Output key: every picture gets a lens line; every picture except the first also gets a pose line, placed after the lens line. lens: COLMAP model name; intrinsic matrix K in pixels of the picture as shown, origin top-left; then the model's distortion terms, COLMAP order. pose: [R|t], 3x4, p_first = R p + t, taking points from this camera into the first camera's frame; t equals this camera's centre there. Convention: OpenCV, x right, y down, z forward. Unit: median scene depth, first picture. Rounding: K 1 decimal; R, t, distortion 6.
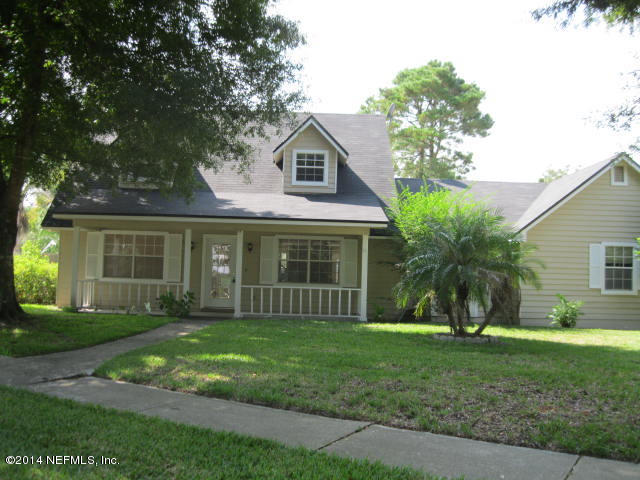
lens RADIAL K [[669.3, 0, 317.5], [0, 669.3, 242.7], [0, 0, 1]] dist [-0.091897, 0.000000]
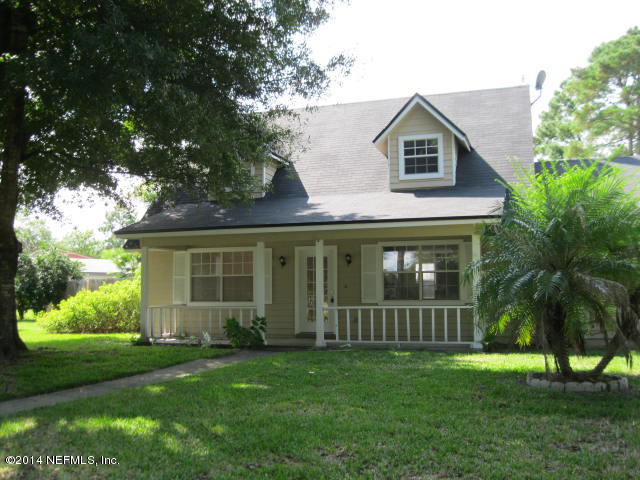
lens RADIAL K [[669.3, 0, 322.8], [0, 669.3, 235.2], [0, 0, 1]] dist [-0.091897, 0.000000]
pose [[0.942263, -0.066619, -0.328180, 0.136341], [0.056596, 0.997595, -0.040010, 0.008250], [0.330056, 0.019126, 0.943768, 0.199399]]
